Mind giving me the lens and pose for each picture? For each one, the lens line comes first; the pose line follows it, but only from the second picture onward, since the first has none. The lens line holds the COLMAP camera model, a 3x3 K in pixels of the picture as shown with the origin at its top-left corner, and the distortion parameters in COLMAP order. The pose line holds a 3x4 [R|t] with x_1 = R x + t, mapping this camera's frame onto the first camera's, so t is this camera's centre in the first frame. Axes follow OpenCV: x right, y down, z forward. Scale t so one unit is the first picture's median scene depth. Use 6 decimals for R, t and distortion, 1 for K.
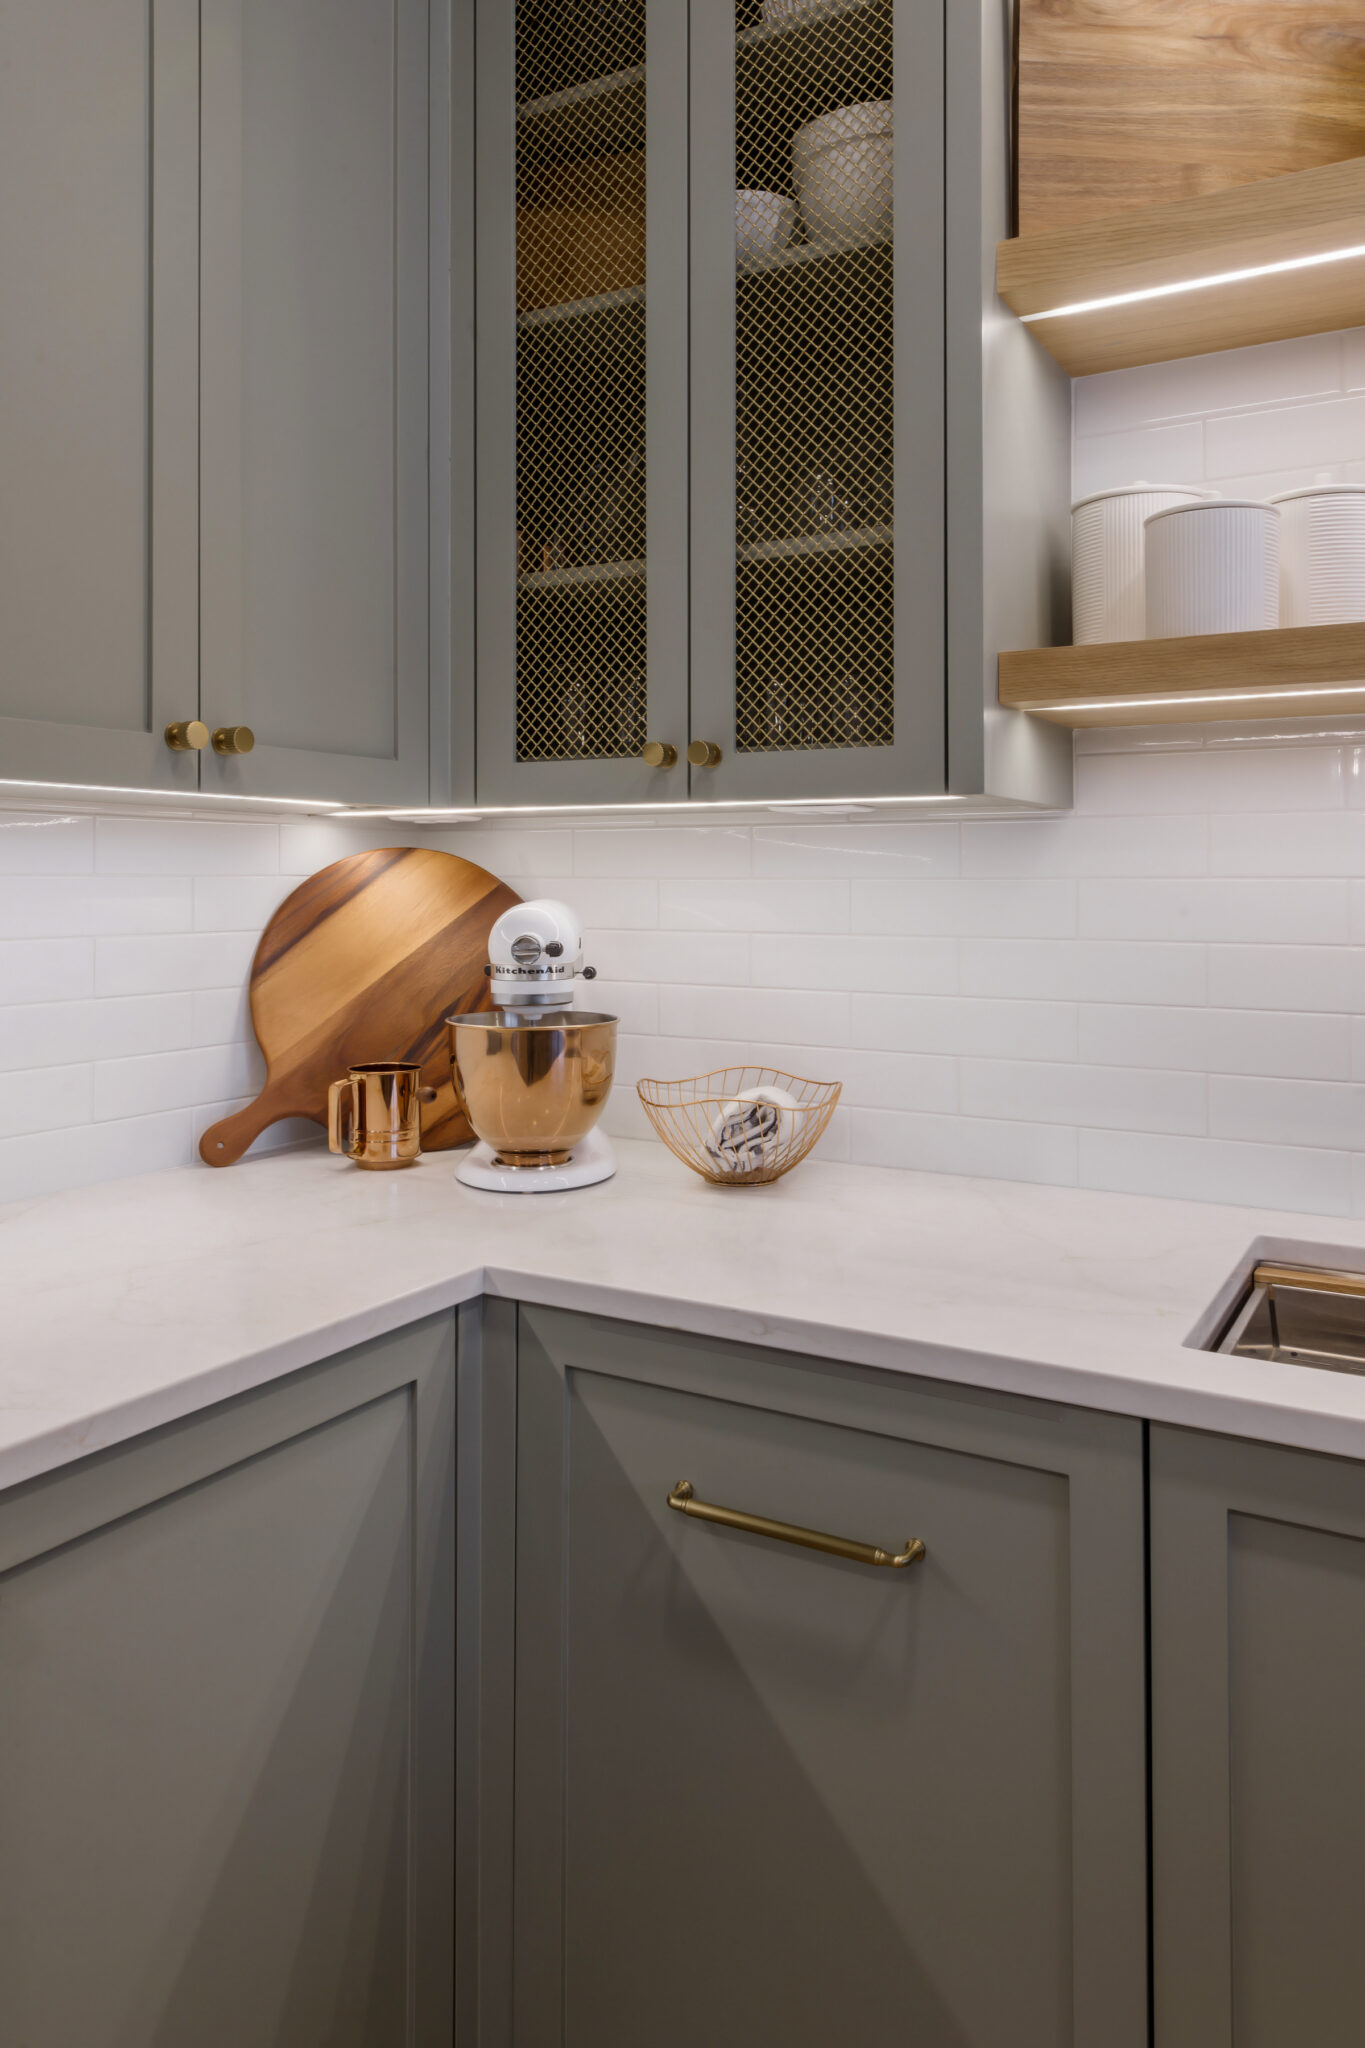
lens RADIAL K [[1427.7, 0, 639.6], [0, 1427.7, 846.8], [0, 0, 1]] dist [0.004549, 0.001326]
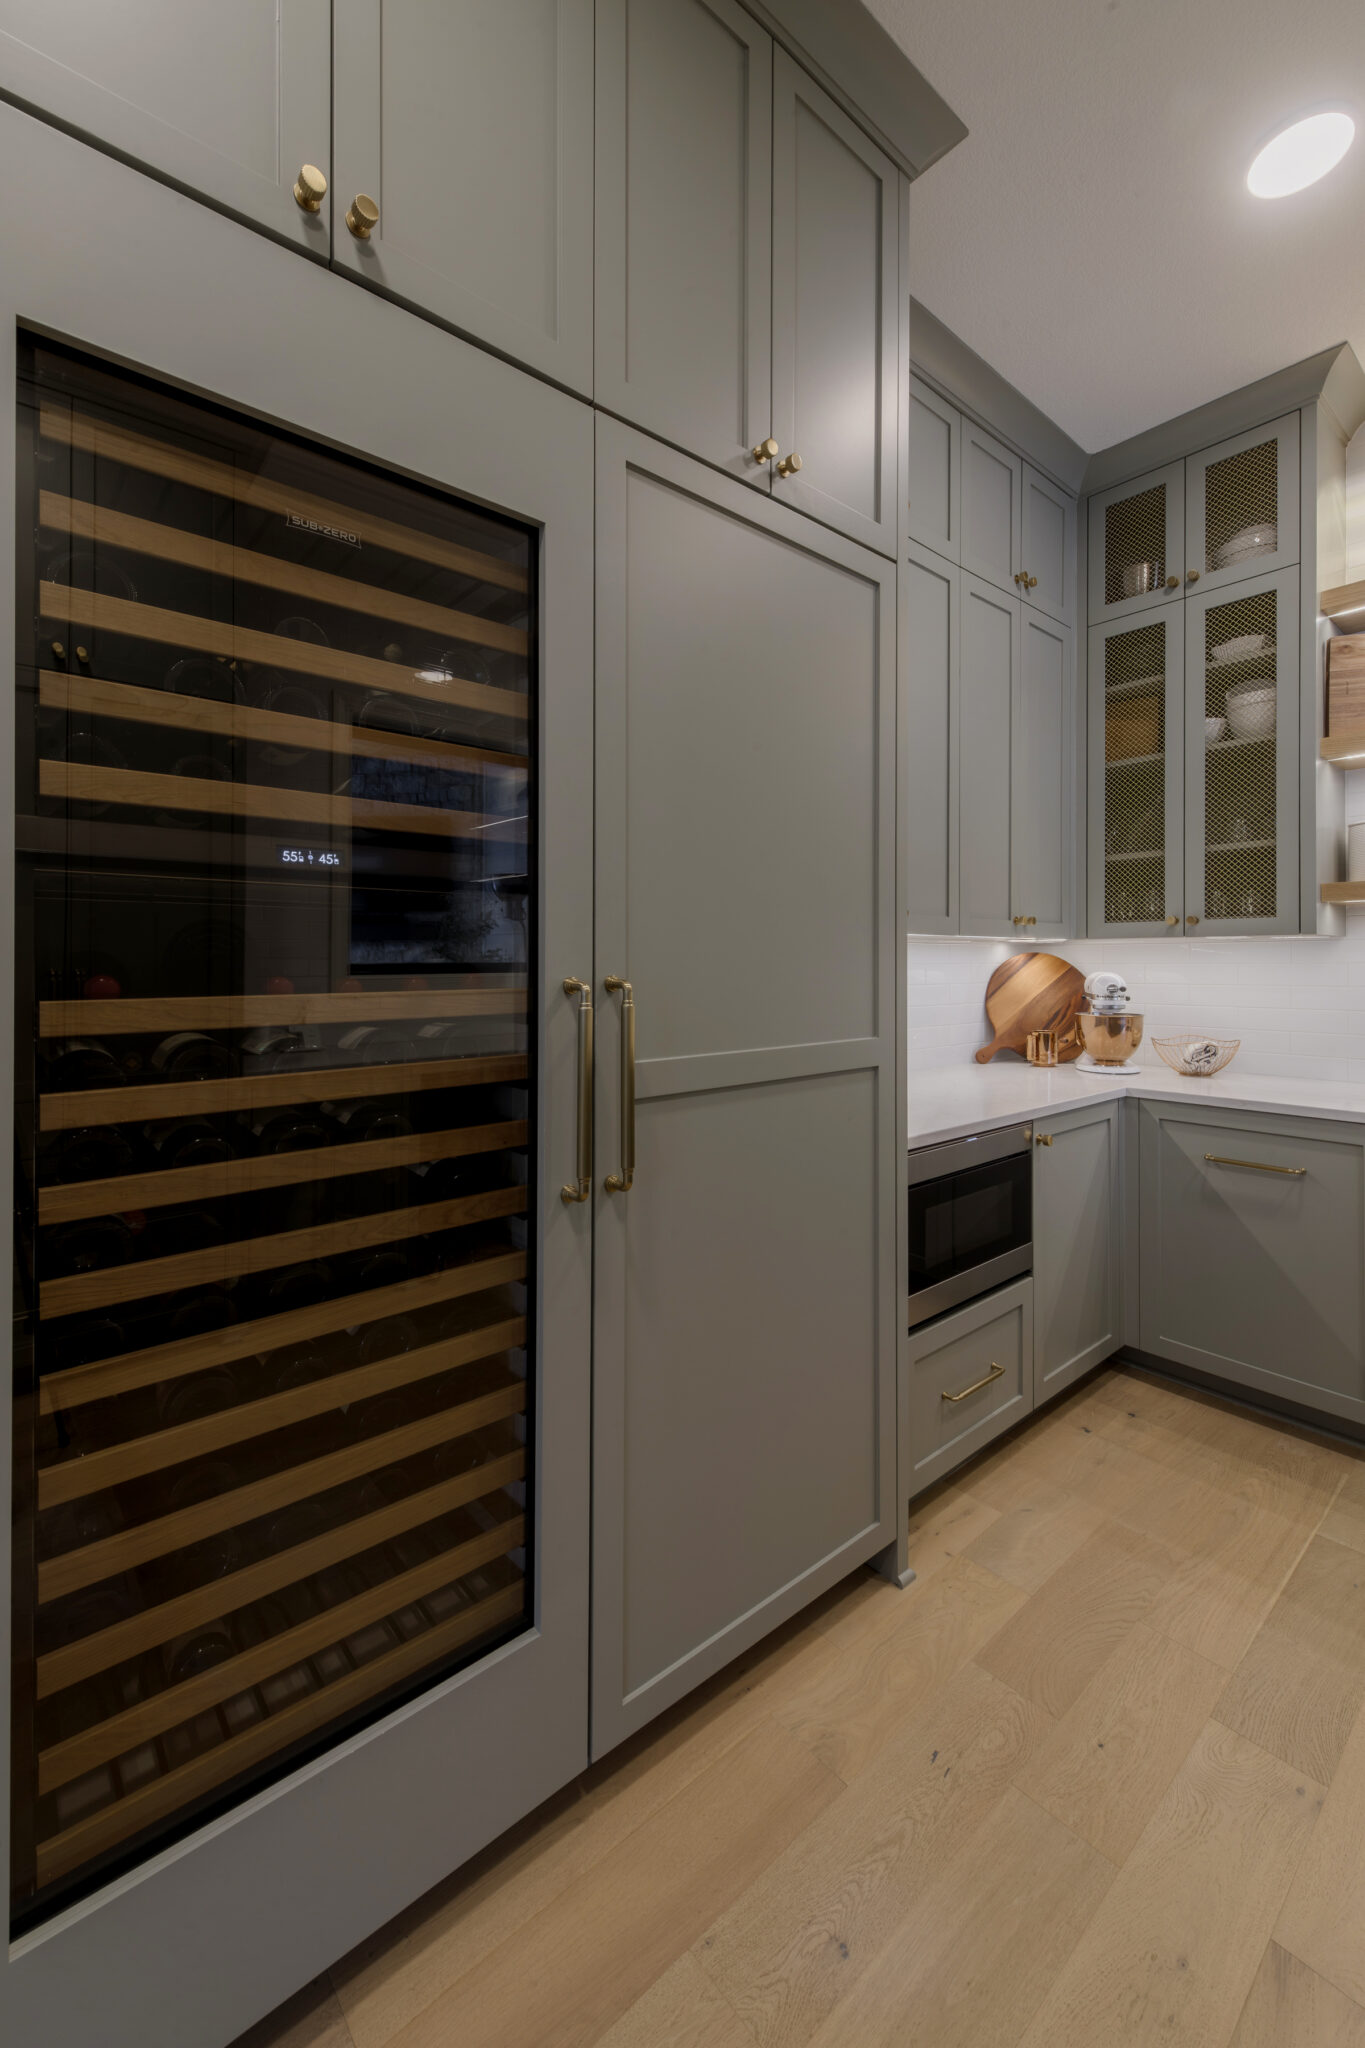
lens RADIAL K [[824.2, 0, 686.4], [0, 824.2, 957.7], [0, 0, 1]] dist [0.019296, -0.008153]
pose [[0.950791, 0.000205, -0.309833, -0.380957], [0.002697, 0.999956, 0.008939, -0.007198], [0.309821, -0.009334, 0.950749, -0.841471]]
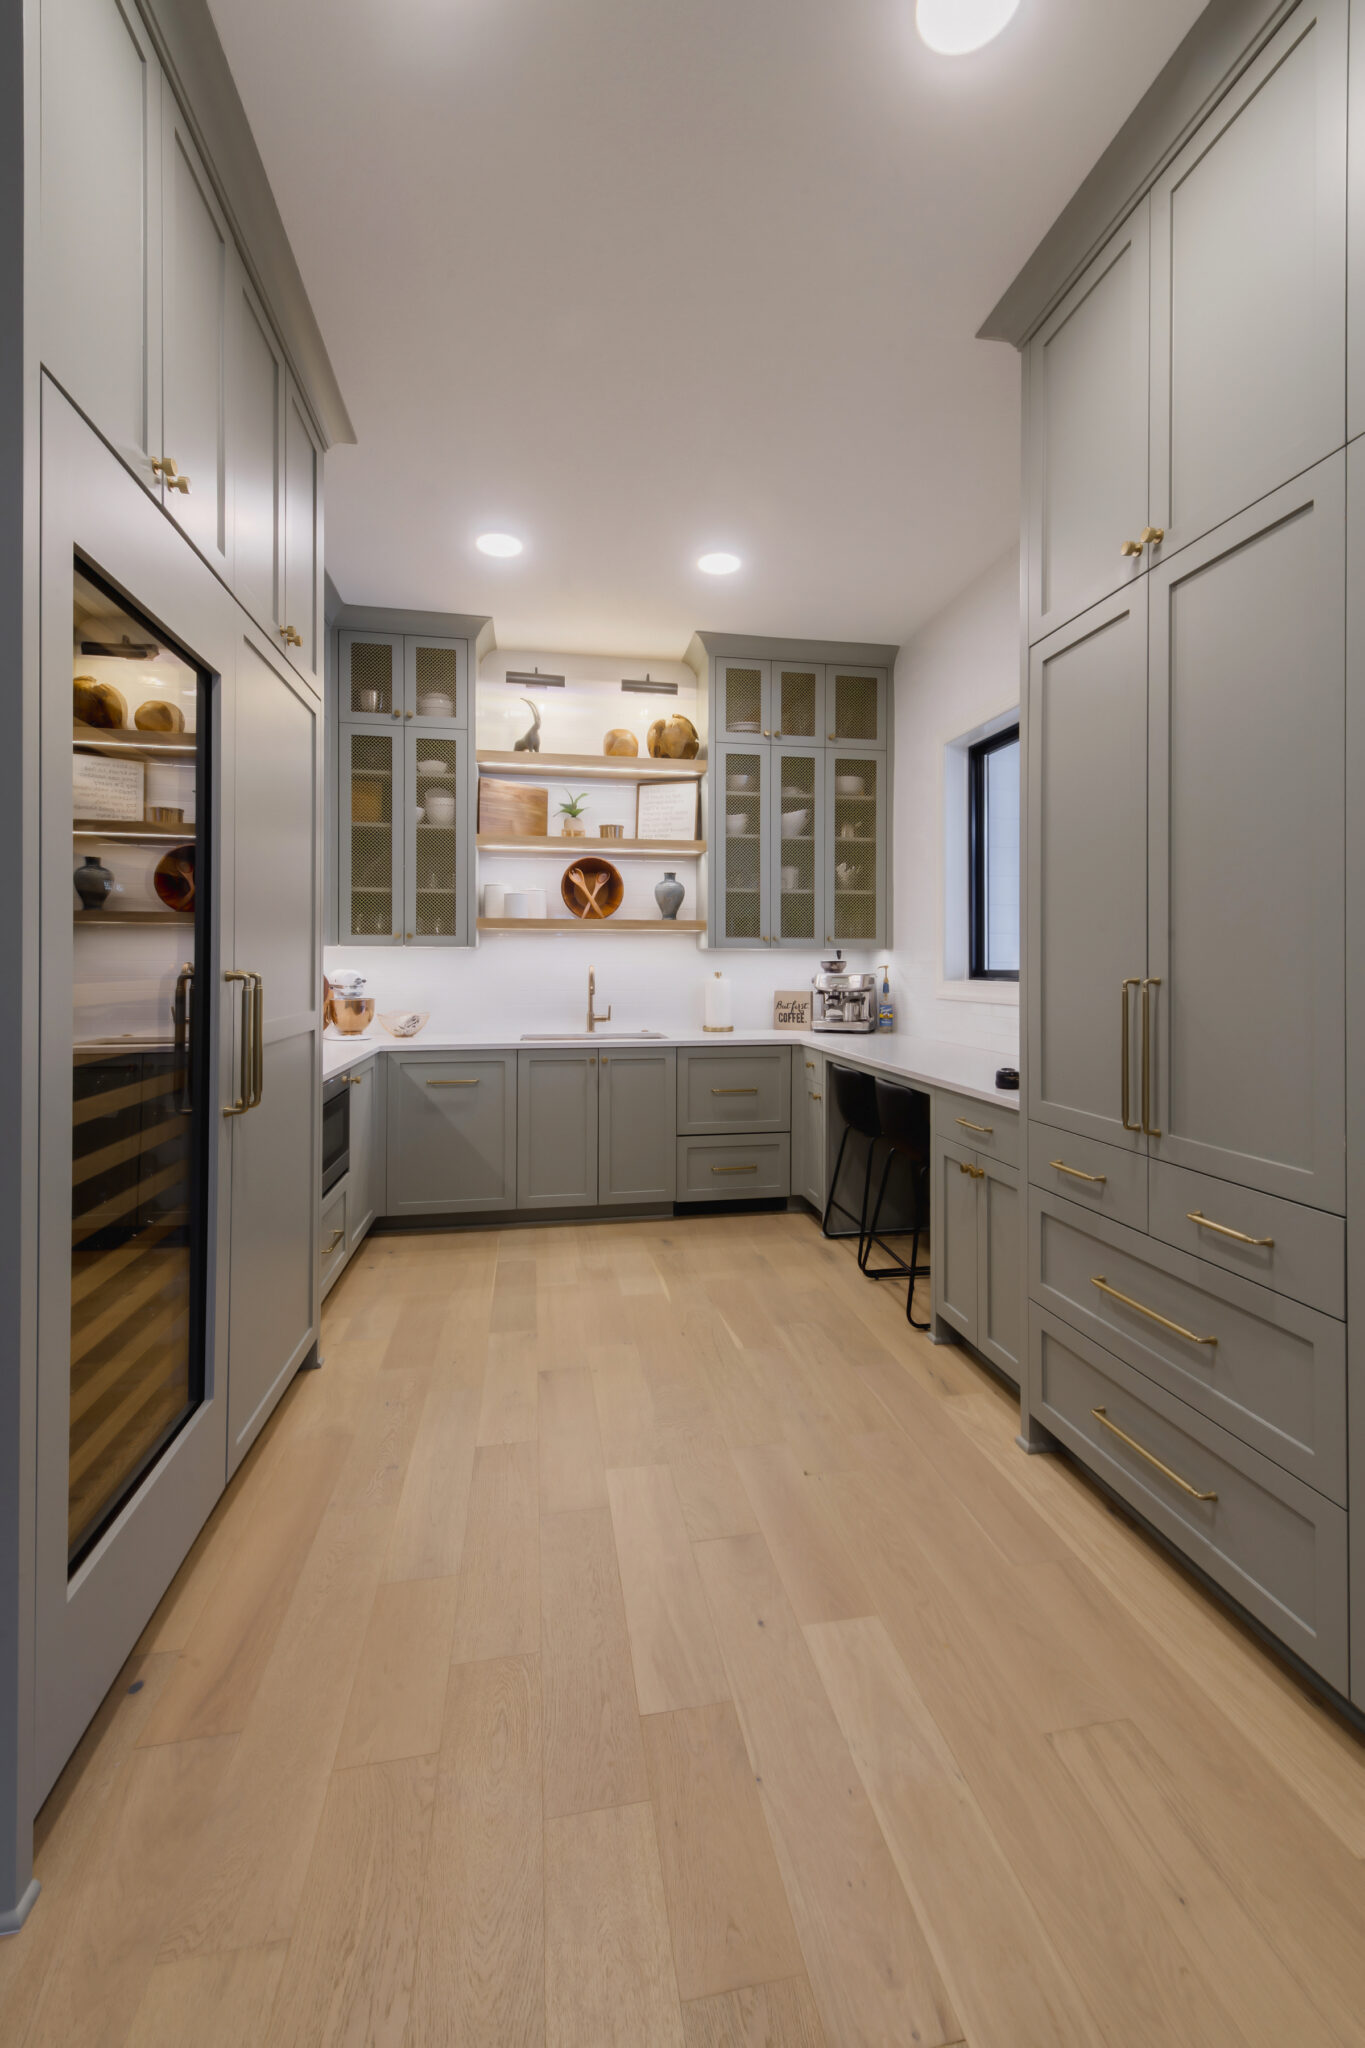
lens RADIAL K [[824.2, 0, 686.4], [0, 824.2, 957.7], [0, 0, 1]] dist [0.019296, -0.008153]
pose [[0.746366, 0.007776, 0.665490, -0.967212], [-0.013825, 0.999897, 0.003821, -0.017223], [-0.665392, -0.012052, 0.746397, -1.412636]]
